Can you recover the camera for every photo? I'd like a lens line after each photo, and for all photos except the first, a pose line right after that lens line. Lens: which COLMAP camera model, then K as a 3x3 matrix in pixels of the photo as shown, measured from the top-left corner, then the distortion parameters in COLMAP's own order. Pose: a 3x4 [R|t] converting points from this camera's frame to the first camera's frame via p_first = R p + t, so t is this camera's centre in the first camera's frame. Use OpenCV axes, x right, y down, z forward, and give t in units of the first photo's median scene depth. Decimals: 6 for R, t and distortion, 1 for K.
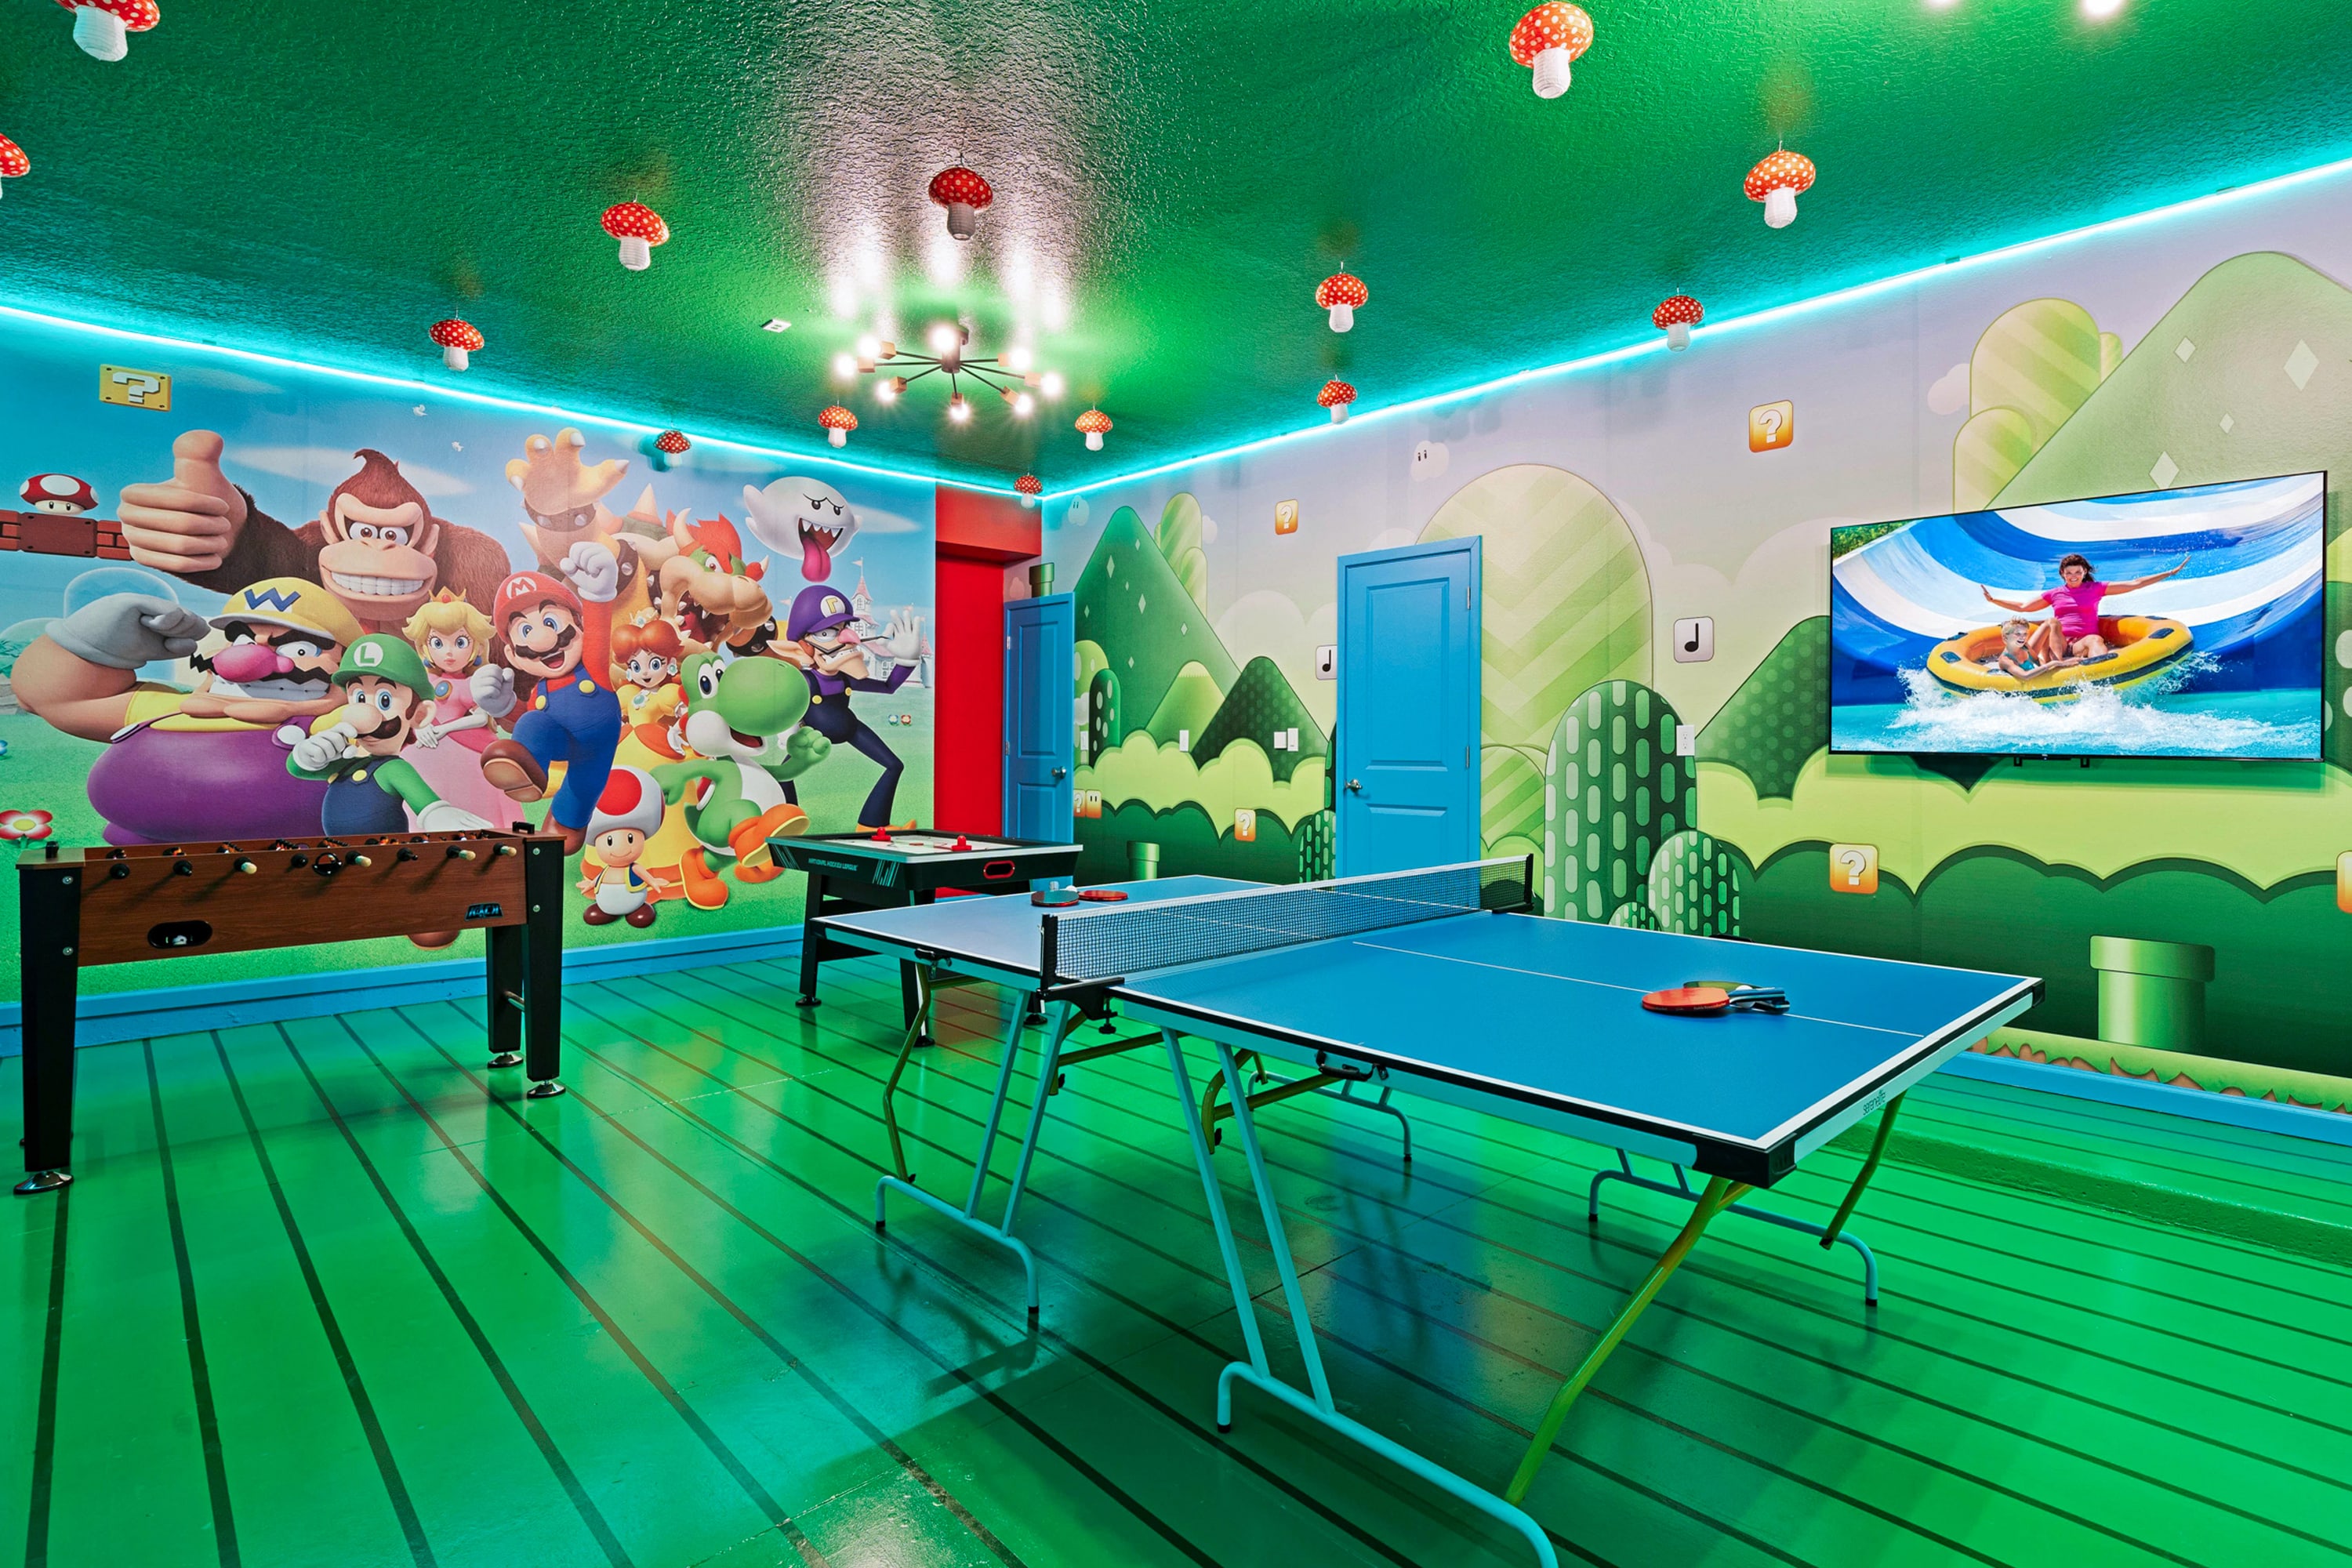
lens RADIAL K [[1156.2, 0, 1176.6], [0, 1156.2, 769.4], [0, 0, 1]] dist [-0.005372, -0.000279]
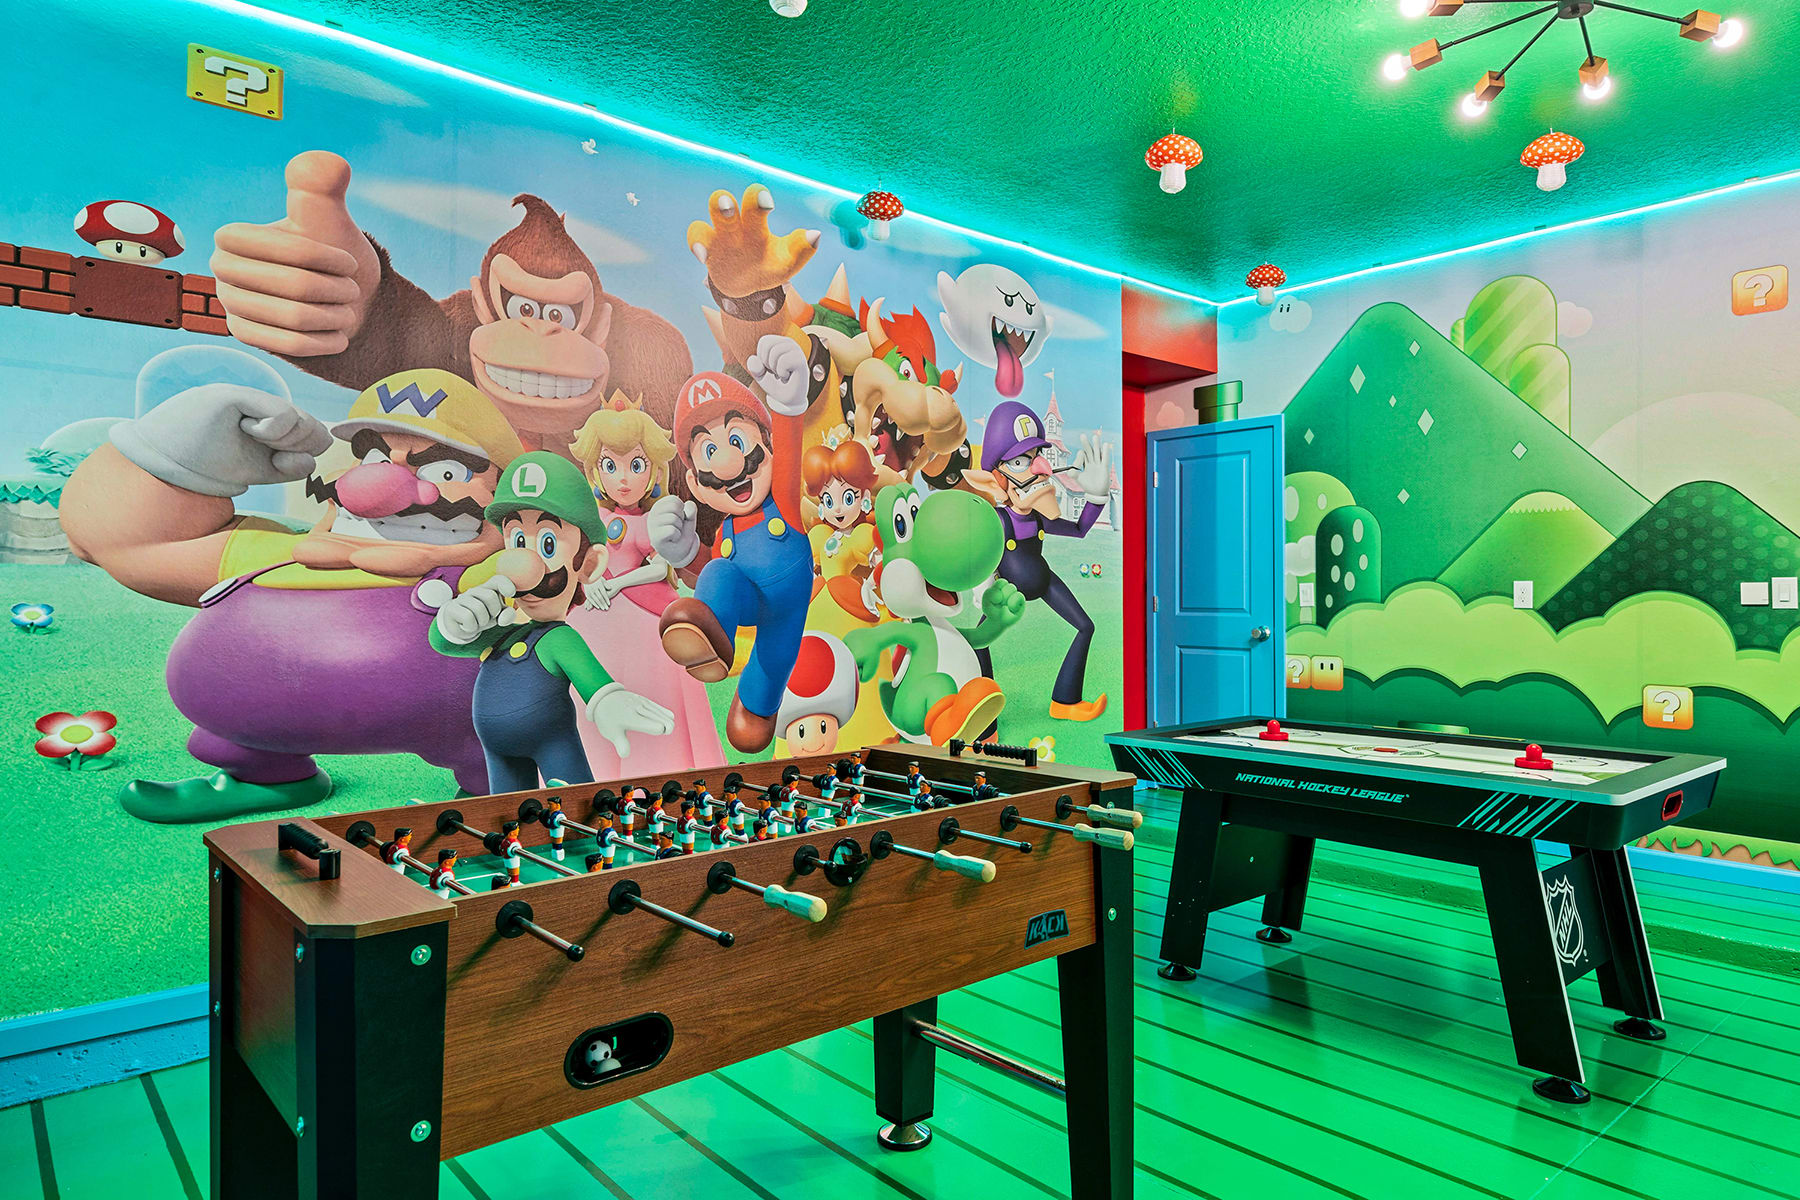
lens RADIAL K [[1002.7, 0, 899.6], [0, 1002.7, 600.3], [0, 0, 1]] dist [0.003176, -0.002216]
pose [[0.999982, -0.004863, -0.003591, -0.437234], [0.004802, 0.999848, -0.016743, -0.012744], [0.003672, 0.016725, 0.999853, 0.354086]]
